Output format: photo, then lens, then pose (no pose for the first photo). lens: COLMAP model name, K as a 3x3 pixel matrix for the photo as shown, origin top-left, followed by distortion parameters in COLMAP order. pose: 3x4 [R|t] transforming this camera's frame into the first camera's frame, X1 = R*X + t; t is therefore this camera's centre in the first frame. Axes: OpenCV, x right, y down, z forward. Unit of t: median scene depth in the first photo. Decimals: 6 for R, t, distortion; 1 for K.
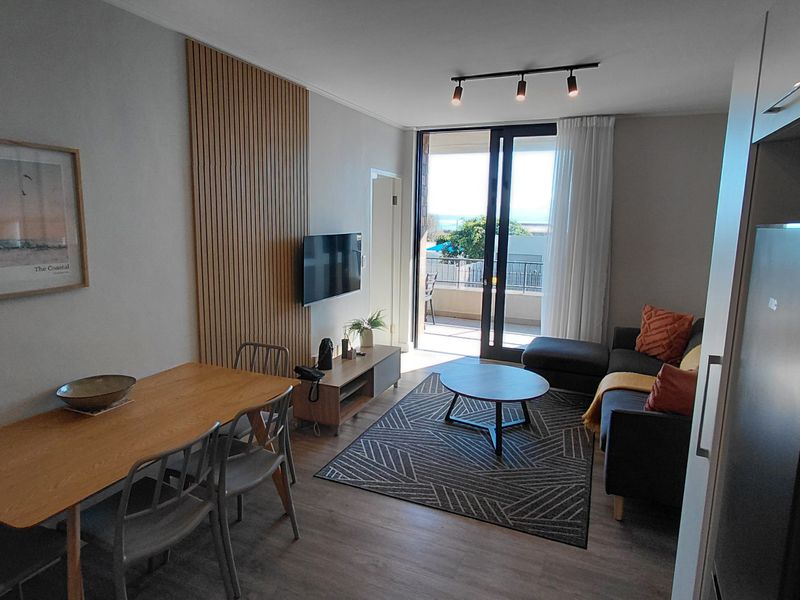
lens RADIAL K [[490.1, 0, 393.6], [0, 490.1, 297.7], [0, 0, 1]] dist [0.002922, 0.000510]
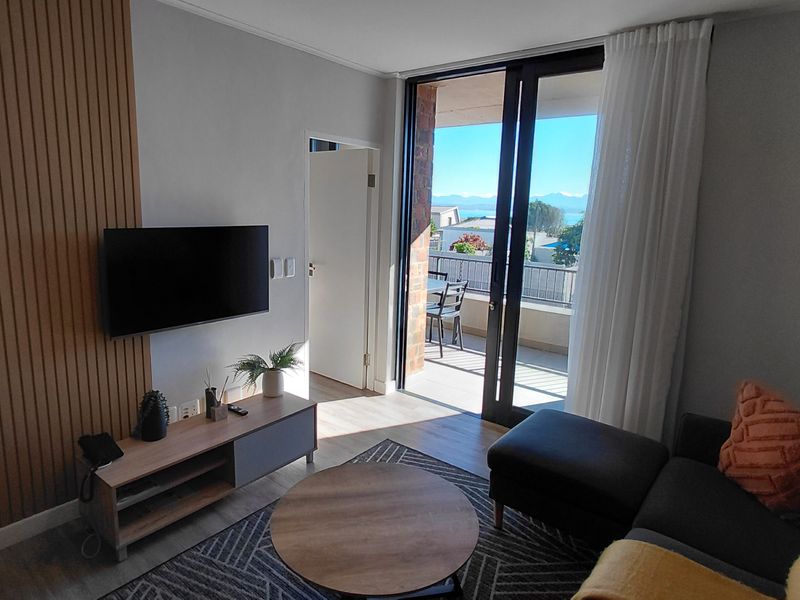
lens RADIAL K [[492.6, 0, 393.6], [0, 492.6, 294.9], [0, 0, 1]] dist [0.002260, -0.000112]
pose [[0.965866, 0.061441, -0.251649, 0.269818], [-0.058891, 0.998108, 0.017658, -0.060089], [0.252258, -0.002235, 0.967658, 0.394404]]
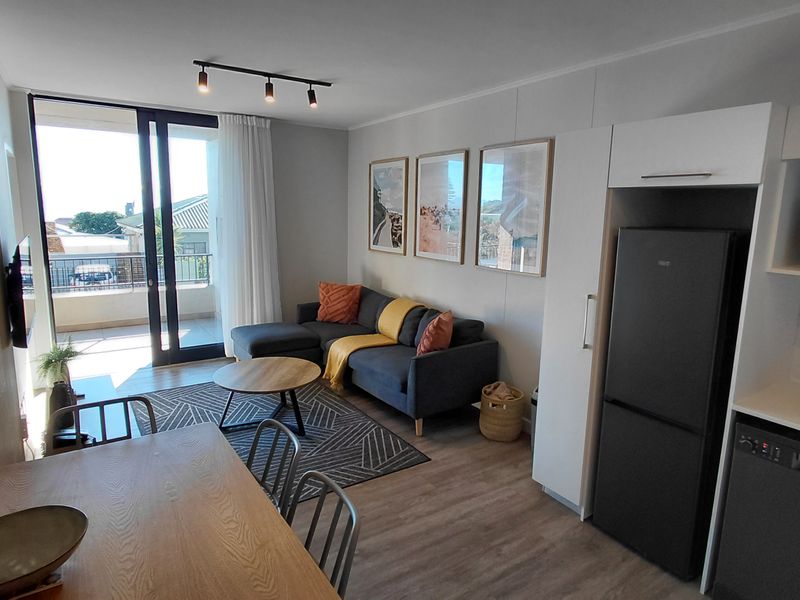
lens RADIAL K [[490.1, 0, 393.6], [0, 490.1, 297.7], [0, 0, 1]] dist [0.002922, 0.000510]
pose [[0.544677, -0.152324, 0.824696, -0.380578], [0.123228, 0.987230, 0.100958, -0.045830], [-0.829543, 0.046636, 0.556492, 0.159335]]
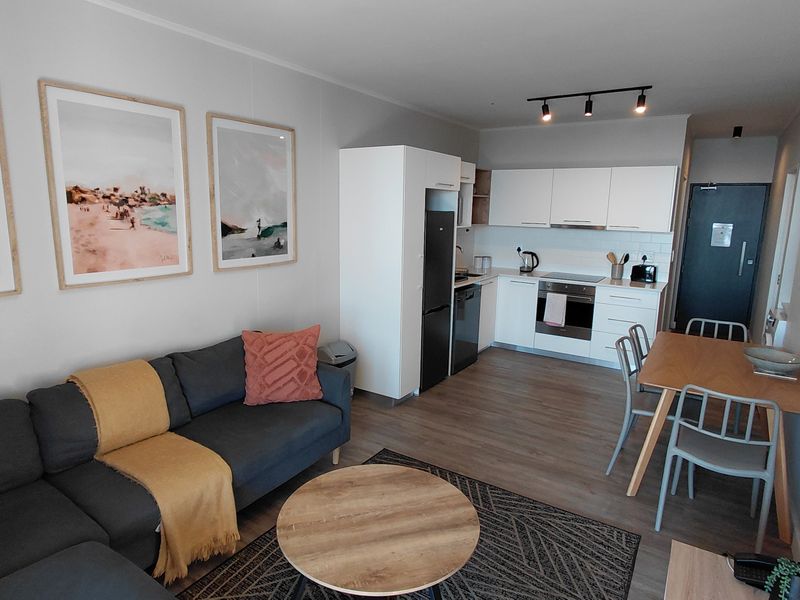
lens RADIAL K [[490.1, 0, 393.6], [0, 490.1, 297.7], [0, 0, 1]] dist [0.002922, 0.000510]
pose [[-0.984990, -0.065961, 0.159510, 0.092613], [-0.008127, 0.940802, 0.338859, -0.190086], [-0.172419, 0.332476, -0.927217, 1.125628]]
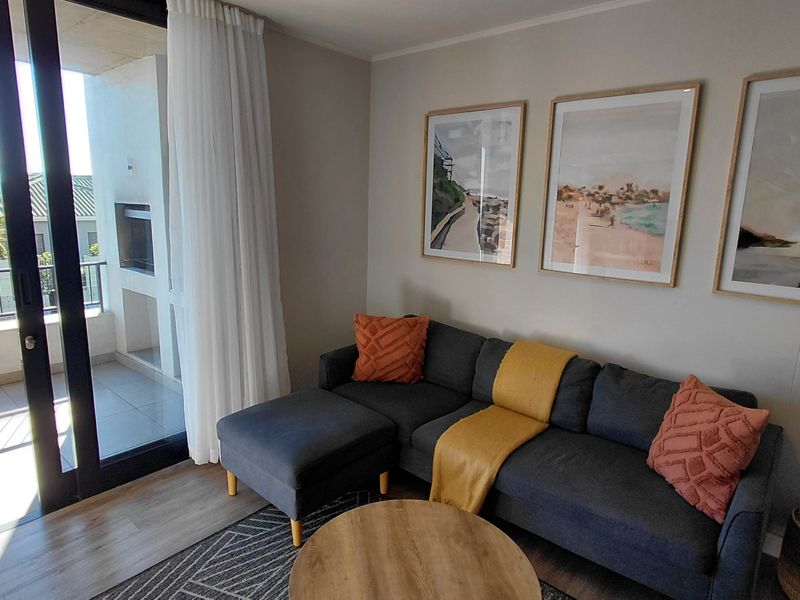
lens RADIAL K [[490.1, 0, 393.6], [0, 490.1, 297.7], [0, 0, 1]] dist [0.002922, 0.000510]
pose [[0.293608, -0.203351, 0.934046, -0.129075], [0.134864, 0.976150, 0.170124, -0.118963], [-0.946365, 0.076019, 0.314031, 0.683763]]
